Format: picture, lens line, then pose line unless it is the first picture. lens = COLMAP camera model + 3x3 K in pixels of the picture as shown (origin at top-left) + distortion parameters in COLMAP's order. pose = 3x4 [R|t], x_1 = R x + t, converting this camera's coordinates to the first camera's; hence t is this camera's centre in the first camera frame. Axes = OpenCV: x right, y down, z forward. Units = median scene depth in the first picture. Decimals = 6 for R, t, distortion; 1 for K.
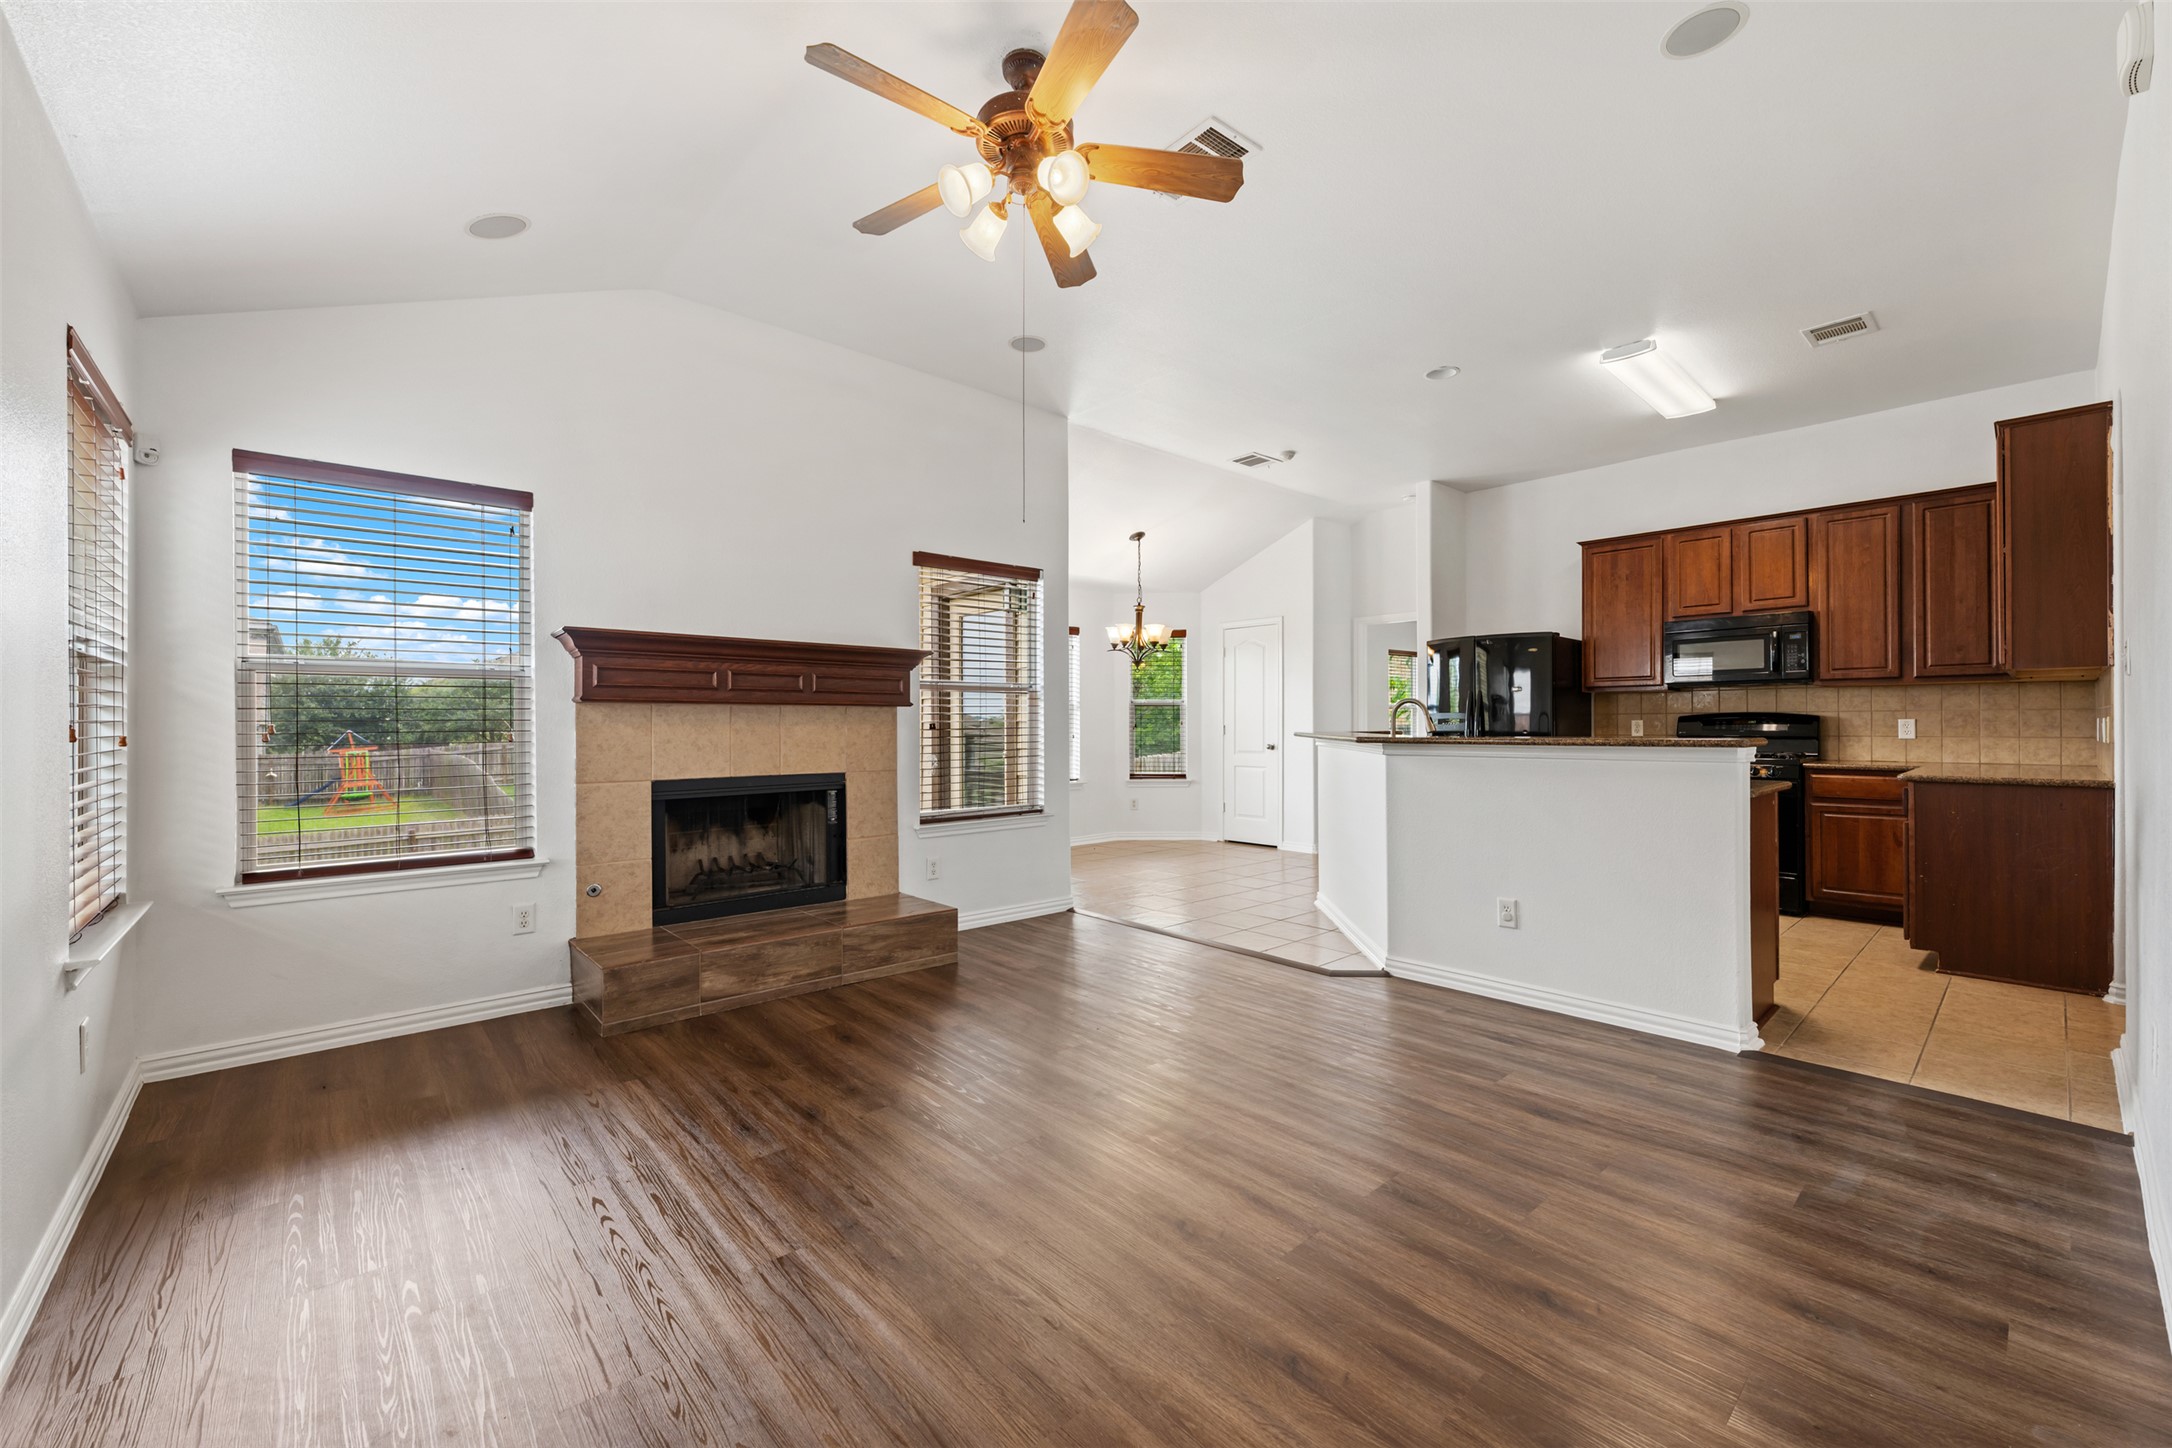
lens RADIAL K [[866.8, 0, 1087.3], [0, 866.8, 726.4], [0, 0, 1]] dist [-0.002291, 0.001645]
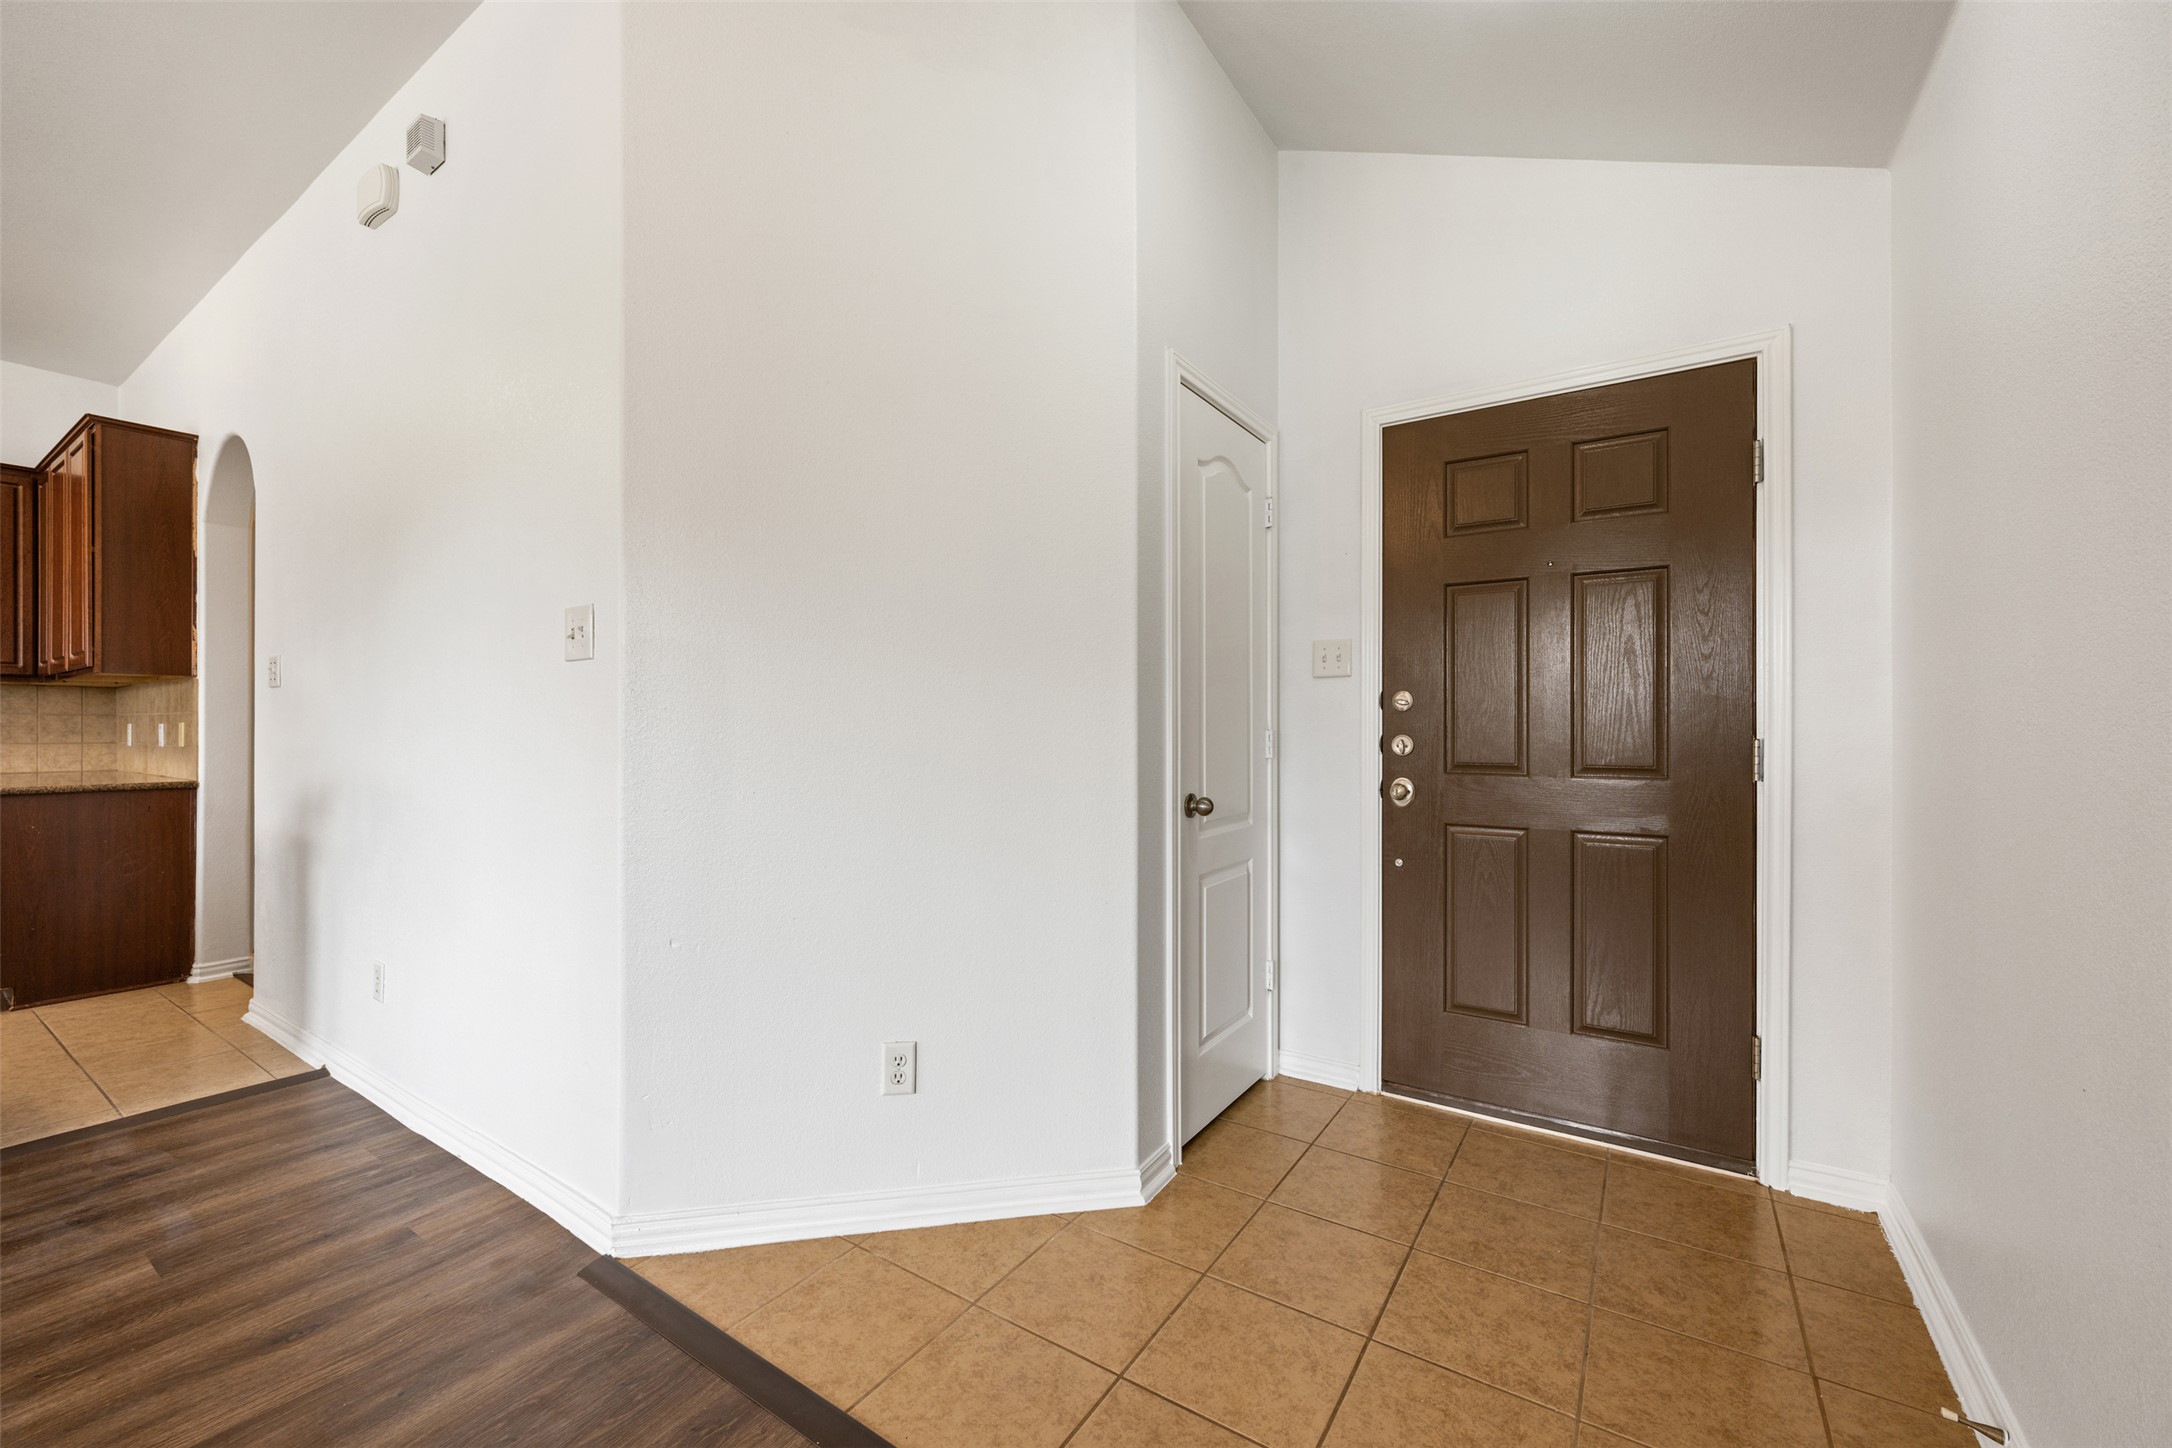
lens RADIAL K [[866.8, 0, 1071.7], [0, 866.8, 730.9], [0, 0, 1]] dist [-0.002291, 0.001645]
pose [[-0.247521, 0.001284, 0.968882, -0.133621], [0.001575, 0.999998, -0.000923, 0.001786], [-0.968881, 0.001297, -0.247522, 0.164018]]
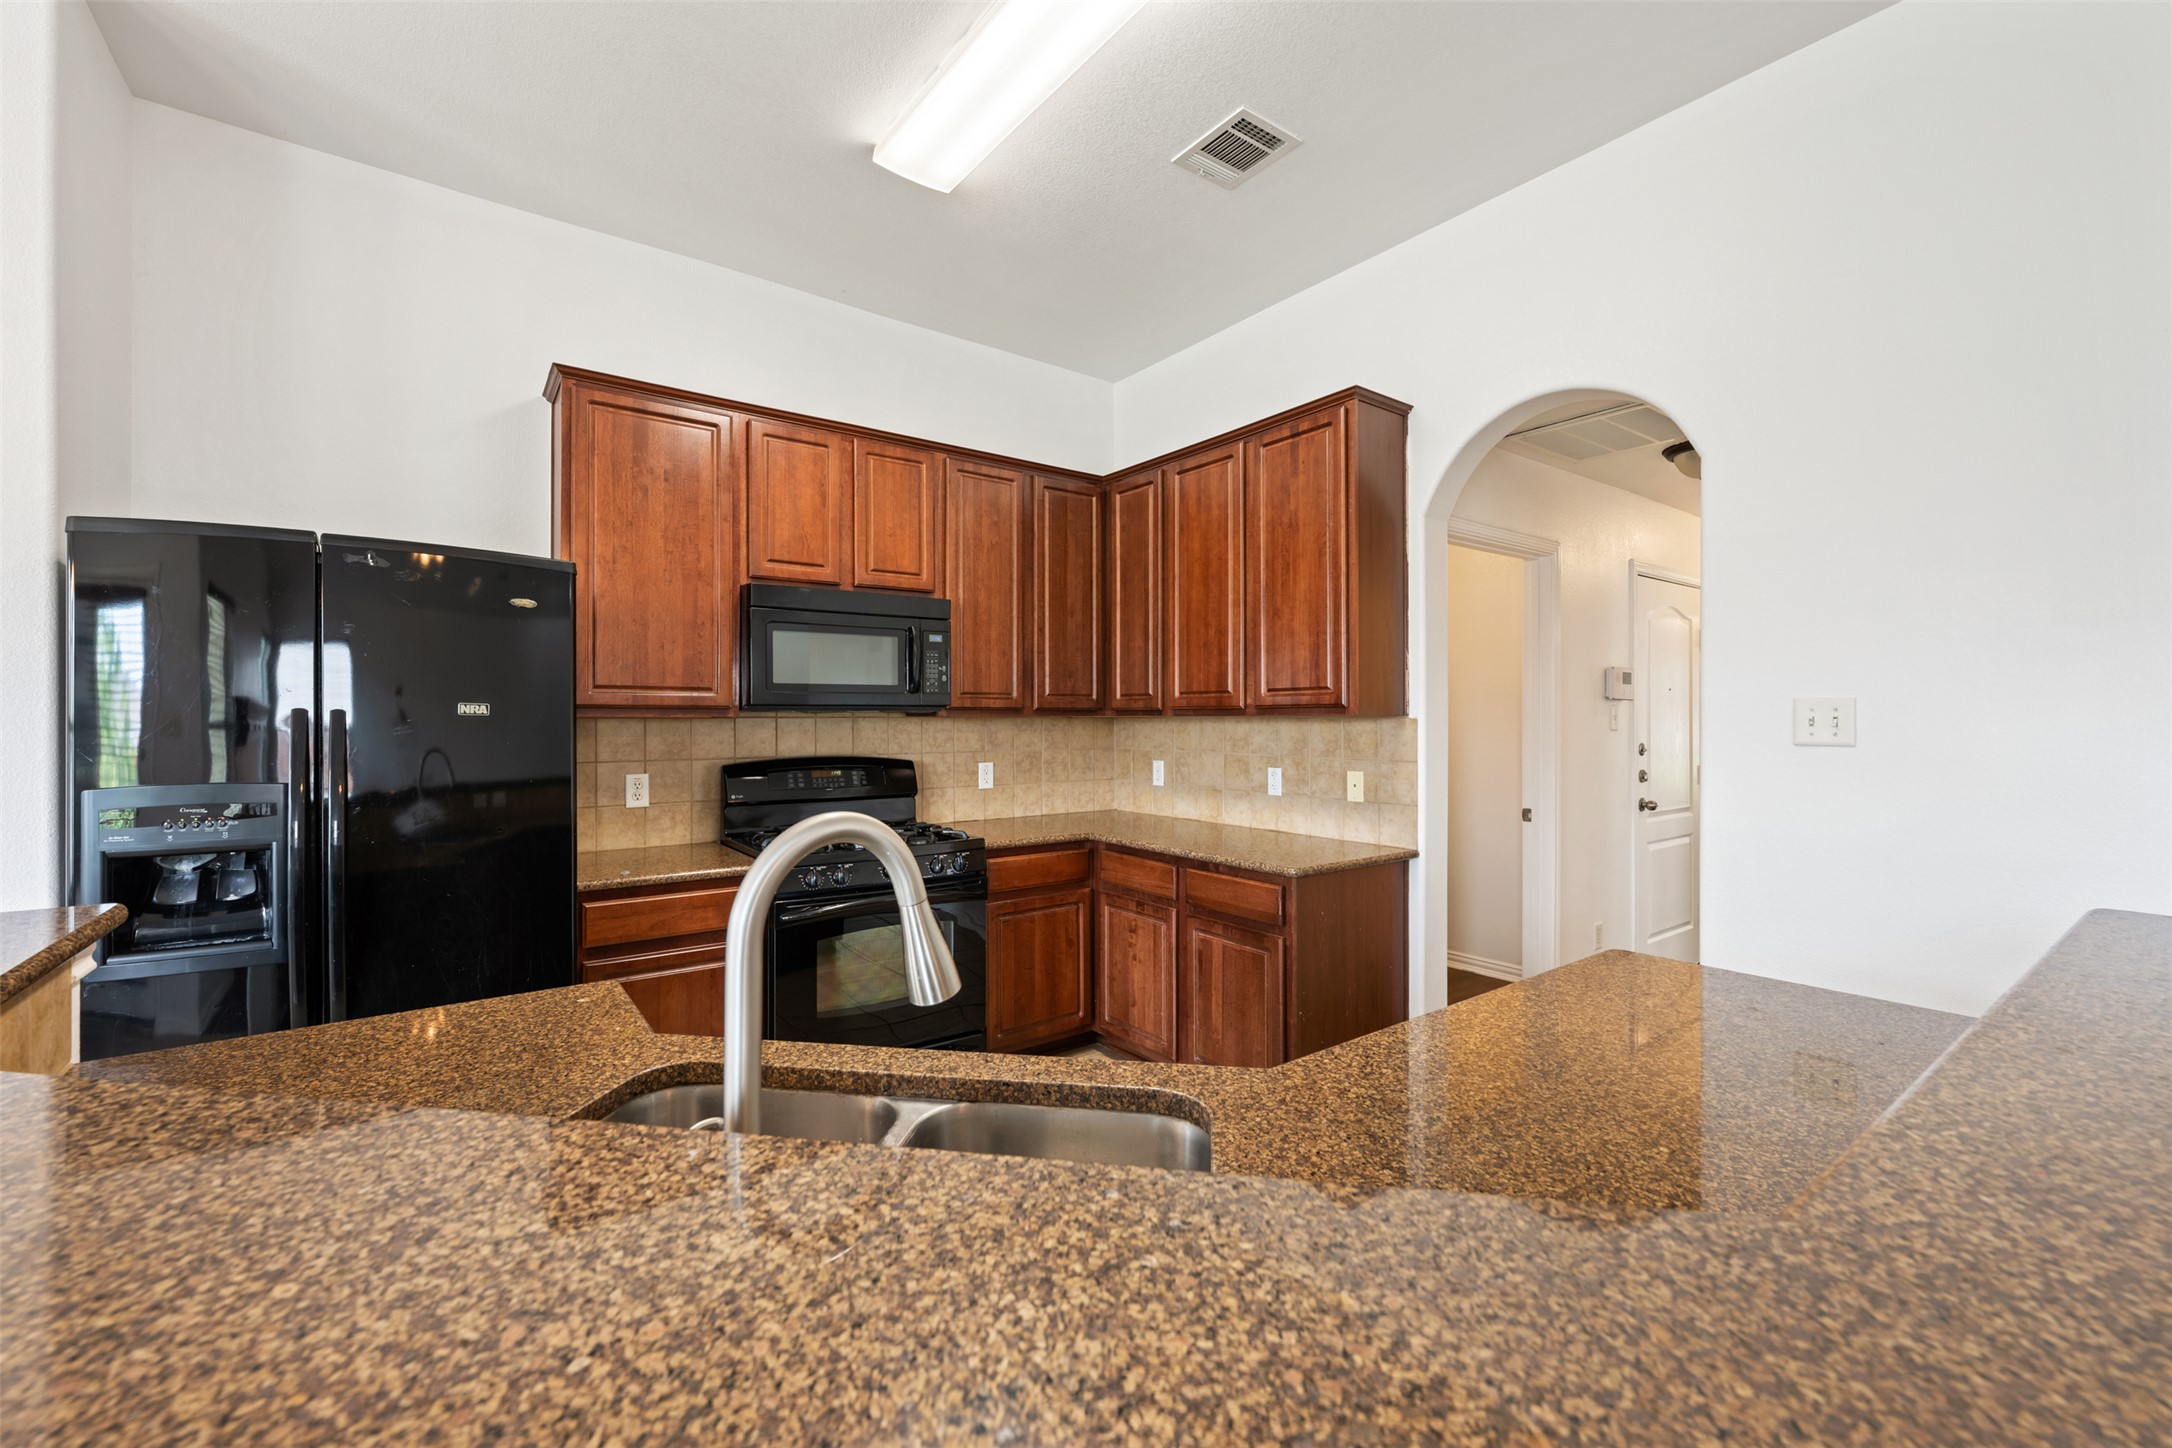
lens RADIAL K [[866.8, 0, 1064.2], [0, 866.8, 714.0], [0, 0, 1]] dist [-0.002291, 0.001645]
pose [[0.096005, 0.008557, 0.995344, 0.255355], [0.000961, 0.999962, -0.008690, -0.054686], [-0.995380, 0.001790, 0.095993, 1.069043]]
